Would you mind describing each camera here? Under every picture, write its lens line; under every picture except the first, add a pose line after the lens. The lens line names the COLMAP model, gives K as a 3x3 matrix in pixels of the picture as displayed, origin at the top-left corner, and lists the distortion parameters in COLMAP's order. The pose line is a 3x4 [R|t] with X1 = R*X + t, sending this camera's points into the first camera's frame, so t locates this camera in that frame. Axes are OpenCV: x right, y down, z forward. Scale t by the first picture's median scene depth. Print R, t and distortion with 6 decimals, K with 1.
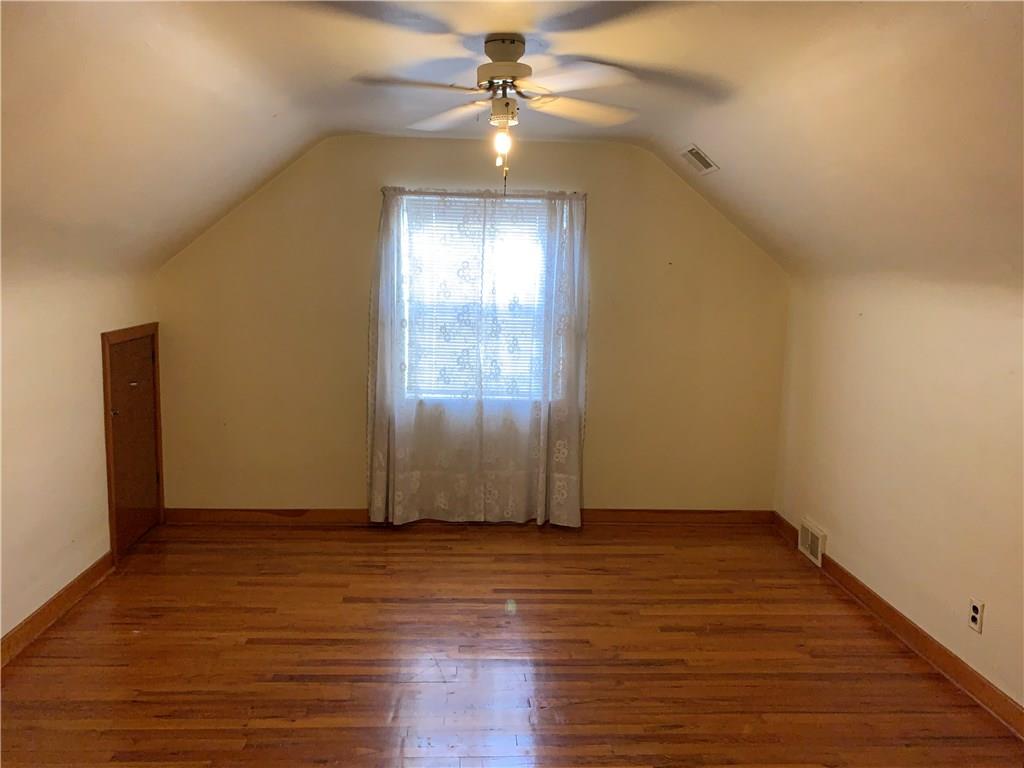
lens RADIAL K [[794.5, 0, 512.2], [0, 794.5, 364.1], [0, 0, 1]] dist [-0.000724, -0.004274]
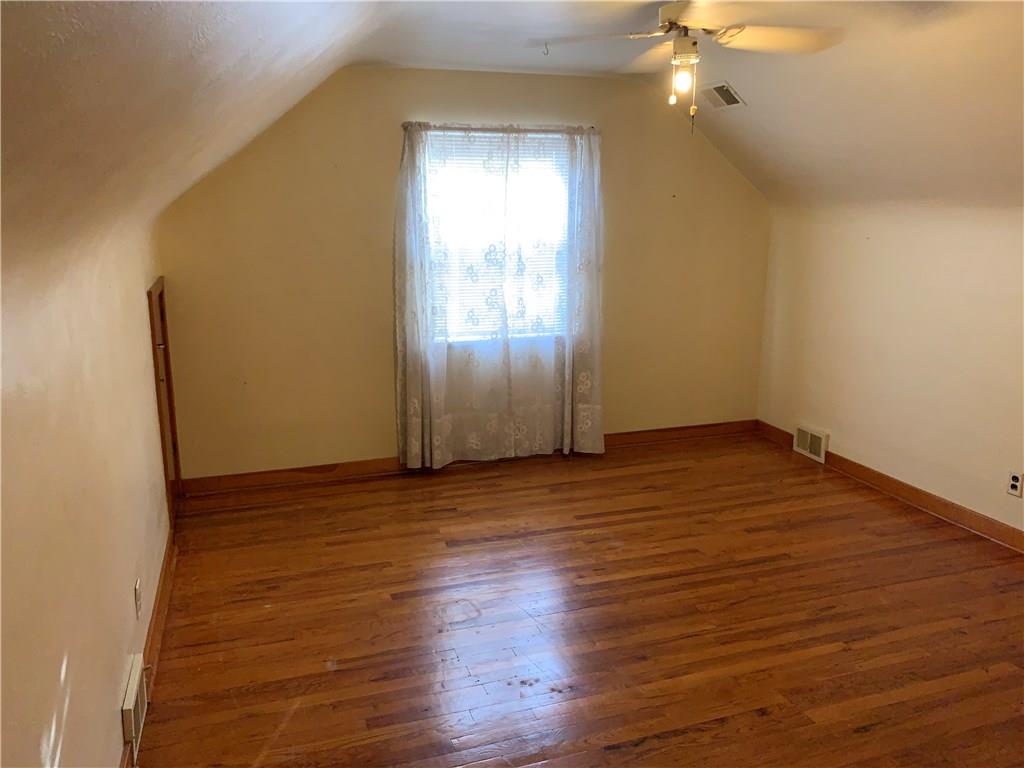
lens RADIAL K [[775.1, 0, 500.3], [0, 775.1, 384.9], [0, 0, 1]] dist [-0.000196, -0.011029]
pose [[0.966178, -0.084699, 0.243569, -0.301865], [0.058760, 0.991984, 0.111869, -0.007749], [-0.251091, -0.093774, 0.963410, 0.048355]]
